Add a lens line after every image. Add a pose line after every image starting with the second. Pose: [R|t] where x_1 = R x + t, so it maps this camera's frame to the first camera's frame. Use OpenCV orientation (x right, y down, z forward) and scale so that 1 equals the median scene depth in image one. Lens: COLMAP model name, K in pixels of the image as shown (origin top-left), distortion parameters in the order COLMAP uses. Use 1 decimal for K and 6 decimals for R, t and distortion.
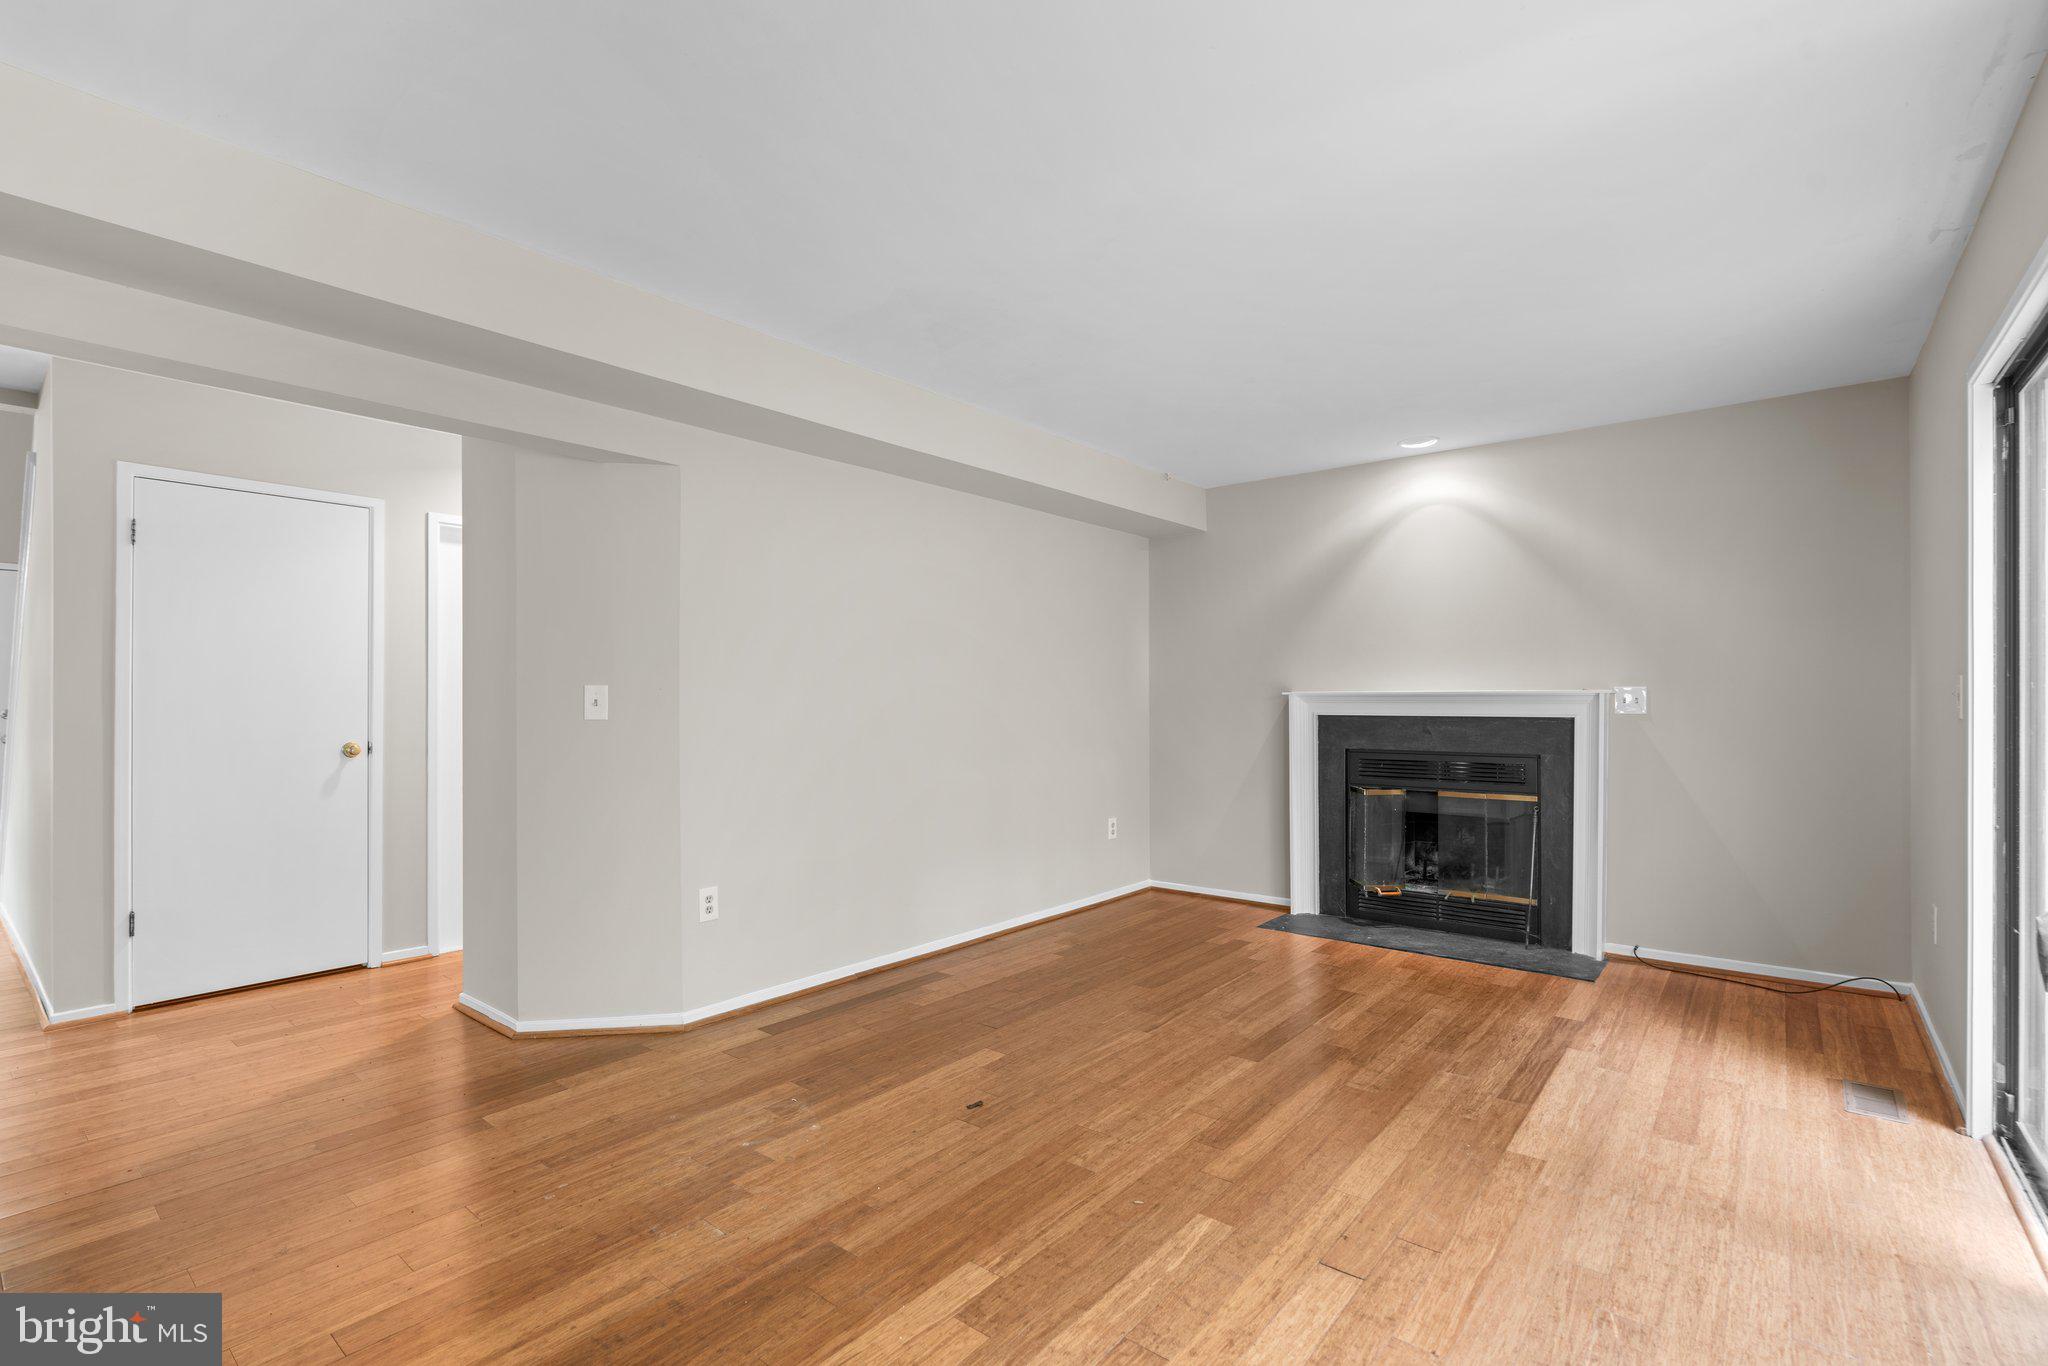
lens RADIAL K [[931.0, 0, 1032.6], [0, 931.0, 701.4], [0, 0, 1]] dist [0.002137, -0.000039]
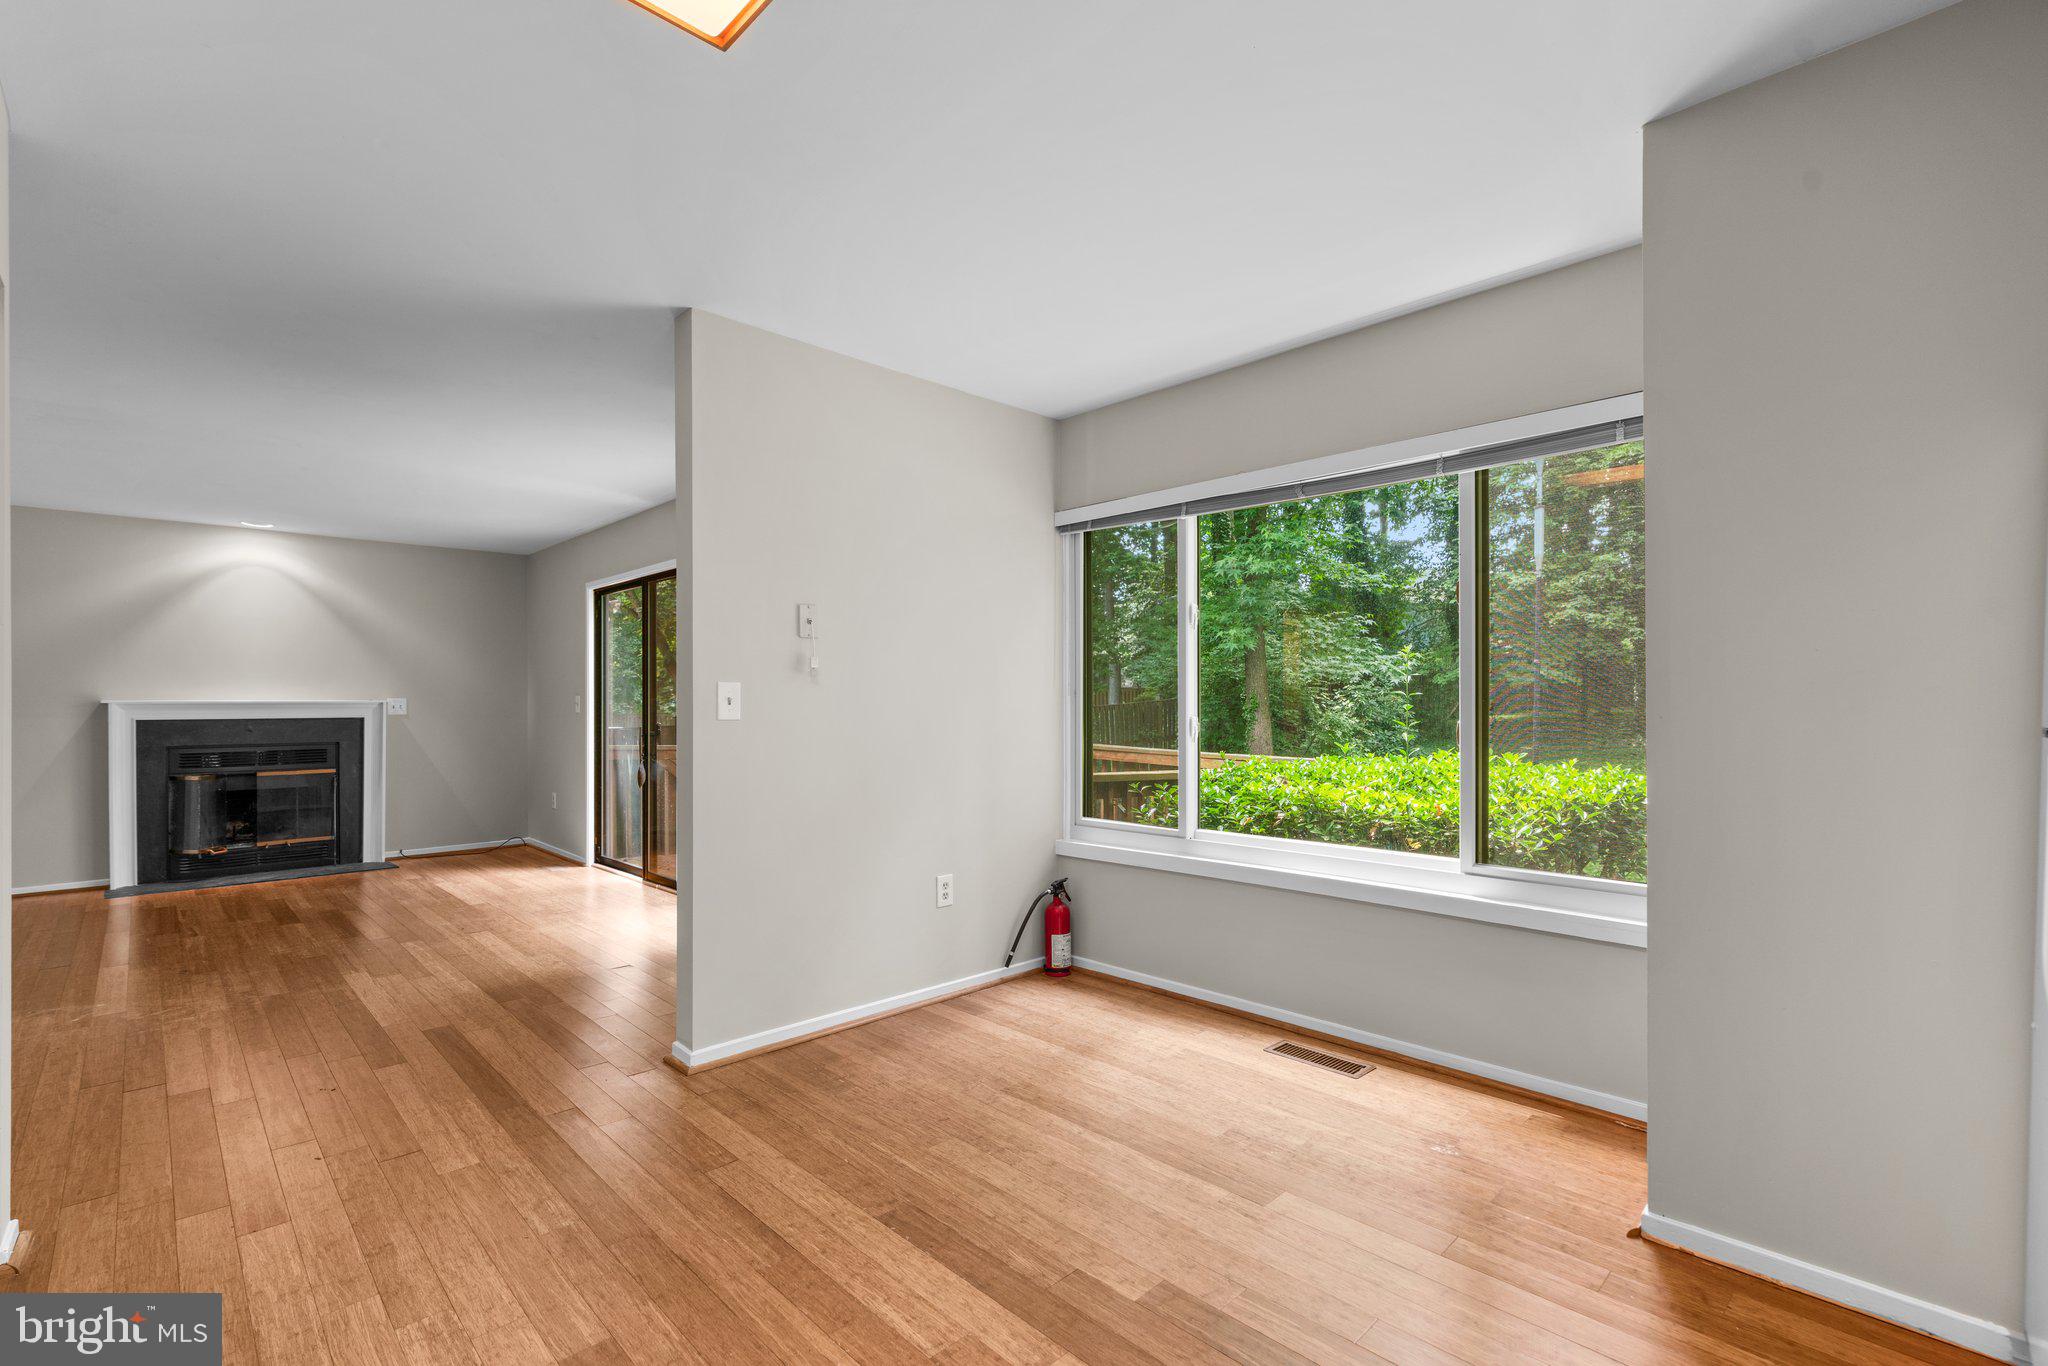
lens RADIAL K [[931.0, 0, 1032.0], [0, 931.0, 698.1], [0, 0, 1]] dist [0.002137, -0.000039]
pose [[0.128382, 0.004695, 0.991714, -0.809943], [0.009580, 0.999936, -0.005974, 0.004621], [-0.991678, 0.010268, 0.128329, -0.332084]]
